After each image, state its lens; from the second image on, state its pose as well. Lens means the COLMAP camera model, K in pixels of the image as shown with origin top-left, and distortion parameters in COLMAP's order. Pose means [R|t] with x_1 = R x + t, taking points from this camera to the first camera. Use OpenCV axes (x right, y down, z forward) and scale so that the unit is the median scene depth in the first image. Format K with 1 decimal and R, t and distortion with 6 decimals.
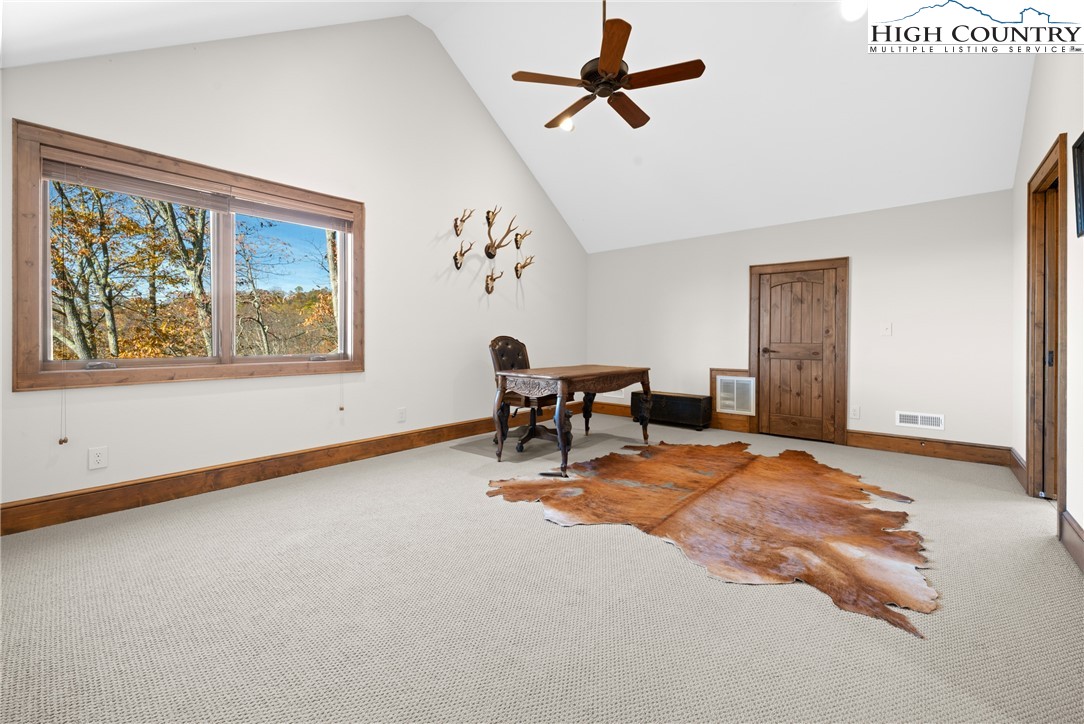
lens RADIAL K [[442.8, 0, 540.1], [0, 442.8, 339.3], [0, 0, 1]] dist [-0.000372, -0.000169]
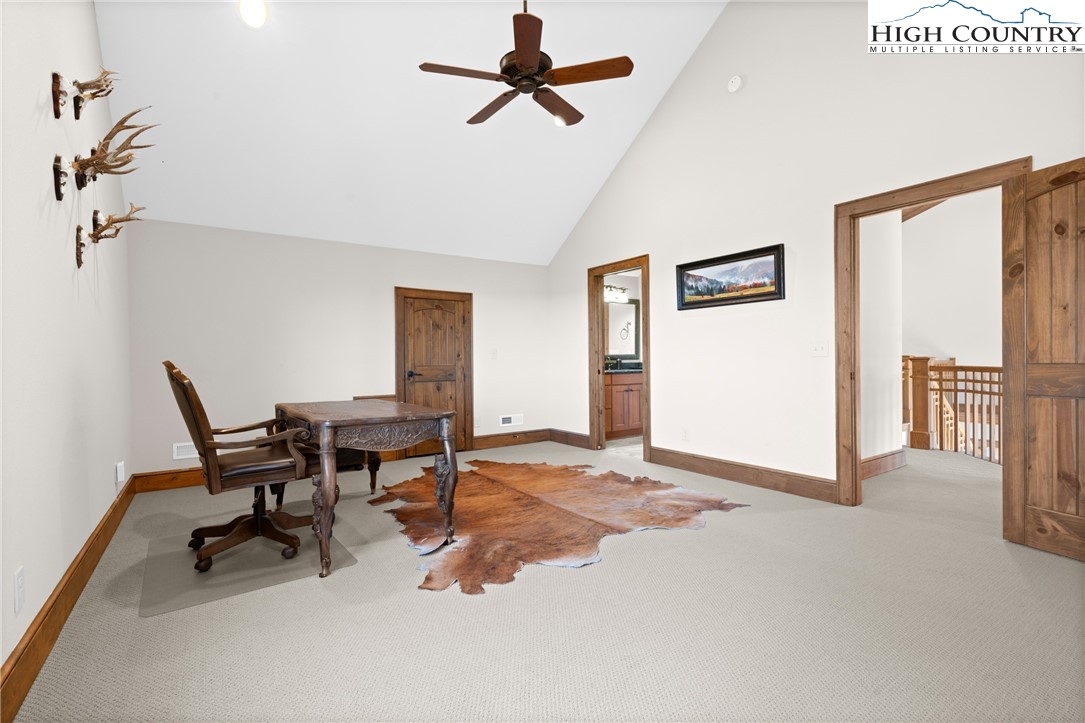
lens RADIAL K [[495.4, 0, 542.5], [0, 495.4, 361.5], [0, 0, 1]] dist [0.001758, 0.000167]
pose [[0.247253, -0.004911, 0.968938, -0.761552], [0.015180, 0.999884, 0.001194, 0.000231], [-0.968832, 0.014413, 0.247299, 0.659784]]
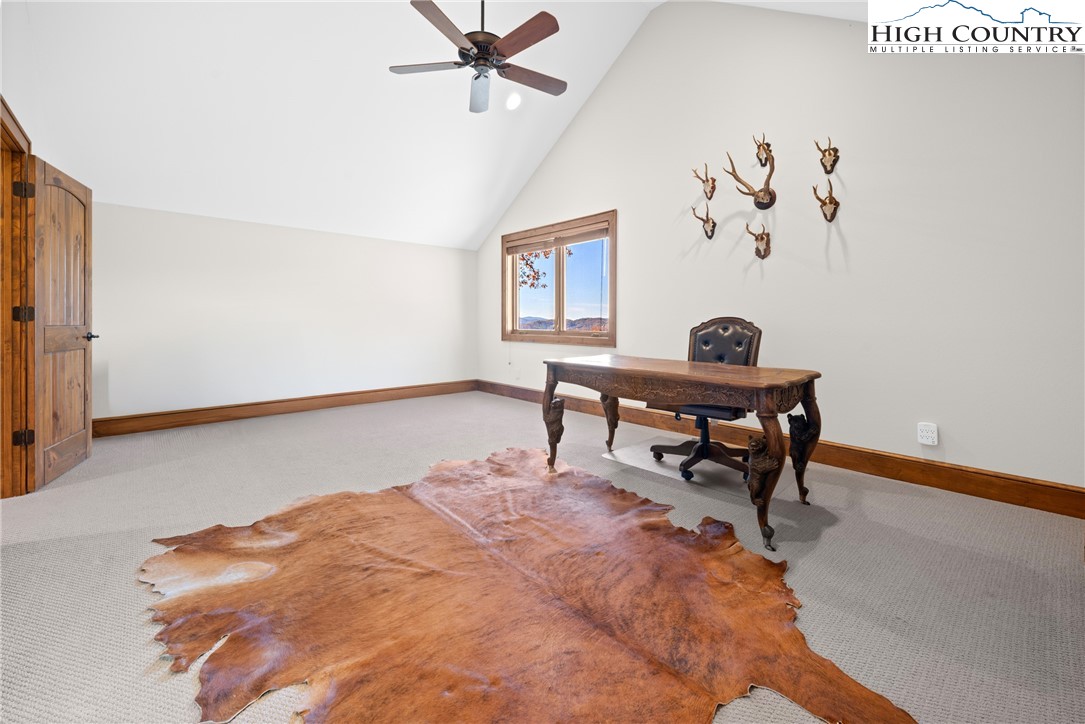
lens RADIAL K [[447.8, 0, 544.1], [0, 447.8, 318.9], [0, 0, 1]] dist [-0.000898, -0.000171]
pose [[-0.121098, -0.003324, -0.992635, 1.007657], [-0.003040, 0.999991, -0.002978, -0.002376], [0.992636, 0.002657, -0.121107, 1.137675]]
